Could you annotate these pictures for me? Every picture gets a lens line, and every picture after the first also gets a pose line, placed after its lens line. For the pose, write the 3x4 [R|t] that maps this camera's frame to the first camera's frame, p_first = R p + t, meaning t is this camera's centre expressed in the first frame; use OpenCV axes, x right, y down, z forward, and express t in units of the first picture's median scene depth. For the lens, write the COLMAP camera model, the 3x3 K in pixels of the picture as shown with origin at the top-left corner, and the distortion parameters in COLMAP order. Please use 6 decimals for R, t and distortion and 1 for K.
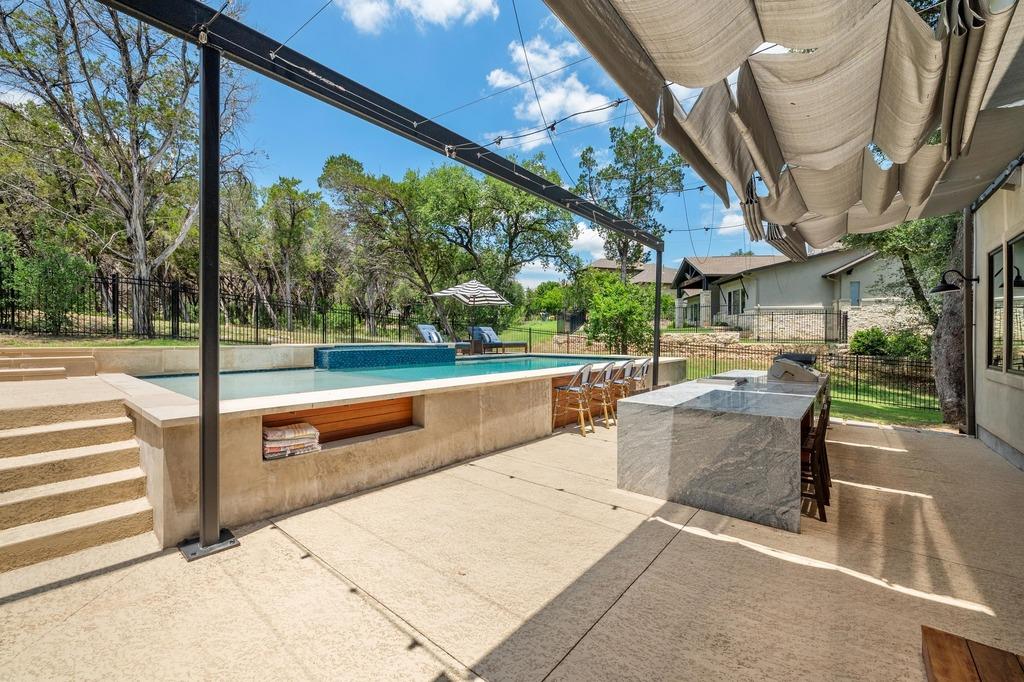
lens RADIAL K [[407.3, 0, 509.7], [0, 407.3, 340.8], [0, 0, 1]] dist [-0.001128, -0.000028]
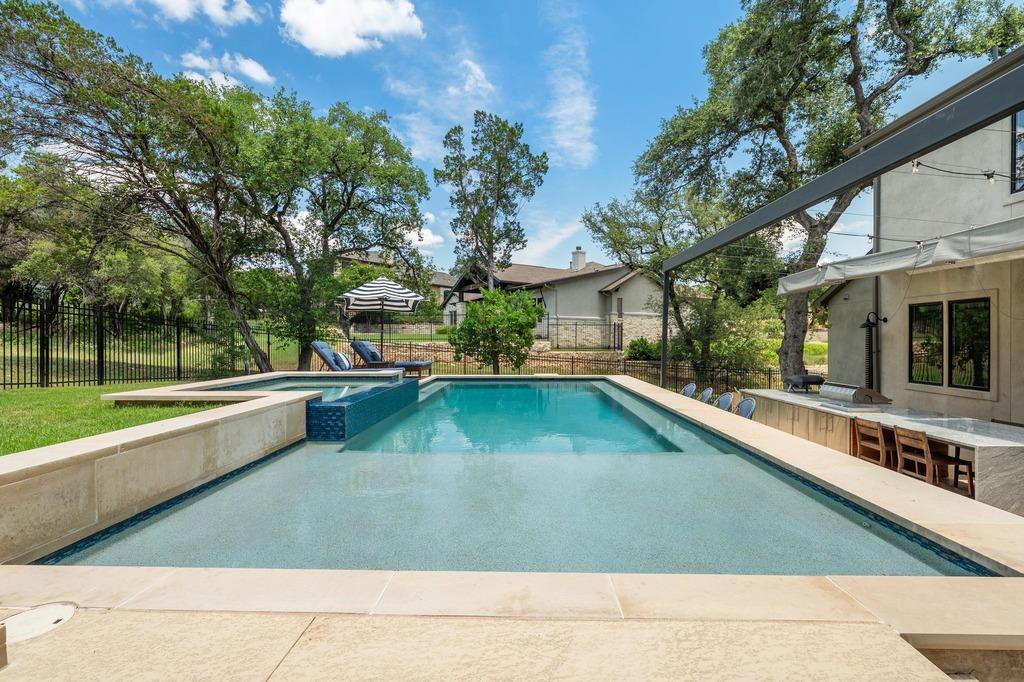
lens RADIAL K [[461.0, 0, 509.2], [0, 461.0, 338.7], [0, 0, 1]] dist [-0.002397, -0.000081]
pose [[0.787599, -0.001979, 0.616185, -0.235093], [0.006761, 0.999962, -0.005431, -0.021271], [-0.616152, 0.008443, 0.787582, 0.138619]]
